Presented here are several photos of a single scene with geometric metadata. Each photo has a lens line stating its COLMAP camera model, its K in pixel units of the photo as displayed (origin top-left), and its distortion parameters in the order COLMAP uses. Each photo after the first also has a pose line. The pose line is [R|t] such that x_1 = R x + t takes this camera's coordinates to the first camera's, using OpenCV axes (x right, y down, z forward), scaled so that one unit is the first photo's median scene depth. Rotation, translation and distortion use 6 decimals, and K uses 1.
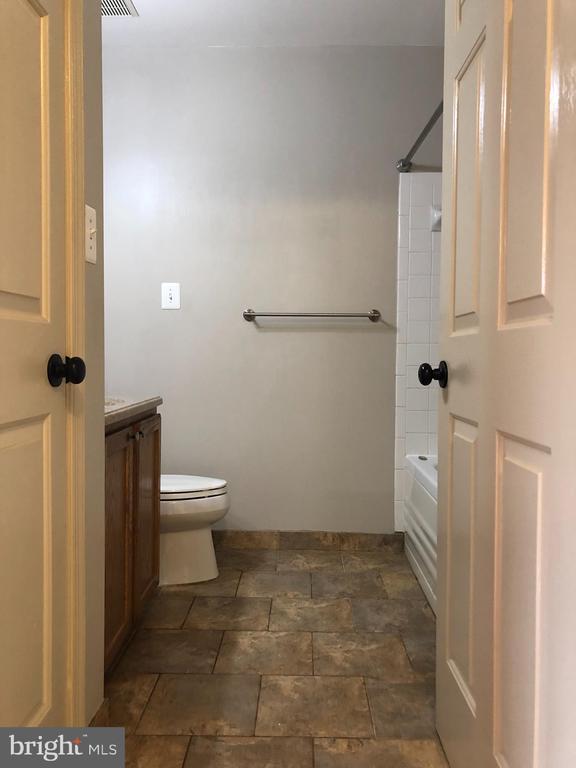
lens RADIAL K [[634.9, 0, 285.9], [0, 634.9, 383.0], [0, 0, 1]] dist [0.041346, -0.032012]
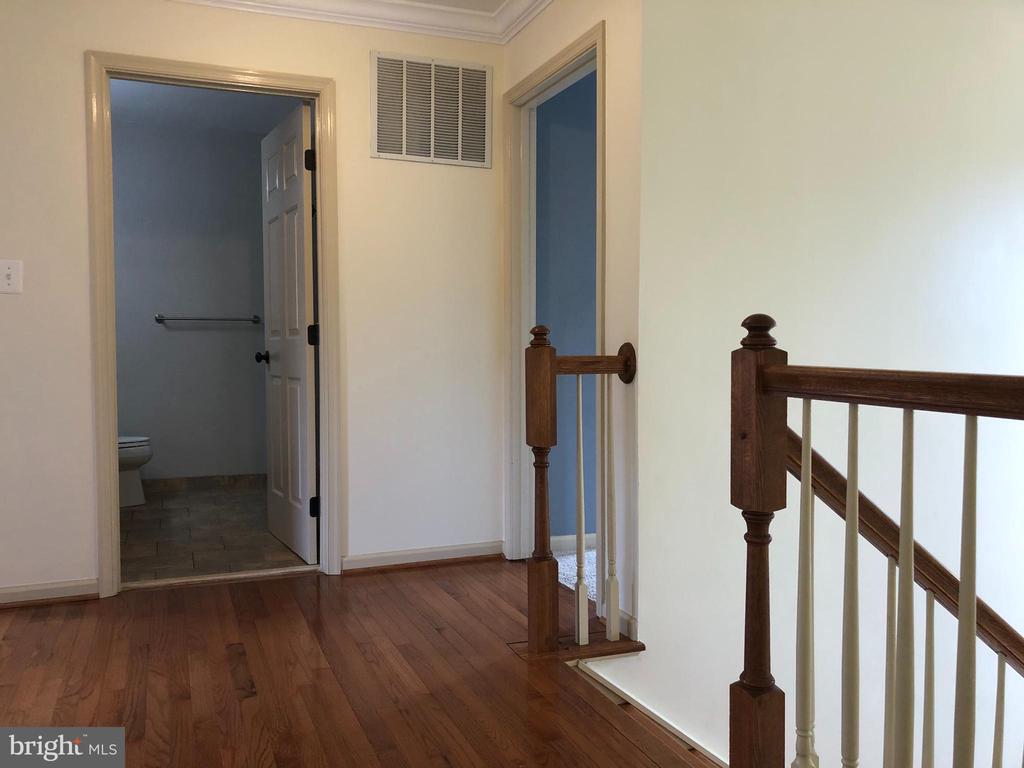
lens RADIAL K [[846.5, 0, 502.2], [0, 846.5, 387.6], [0, 0, 1]] dist [0.041346, -0.032012]
pose [[0.923227, -0.027455, 0.383273, -0.084401], [0.022936, 0.999603, 0.016358, 0.027588], [-0.383570, -0.006311, 0.923490, -0.979051]]
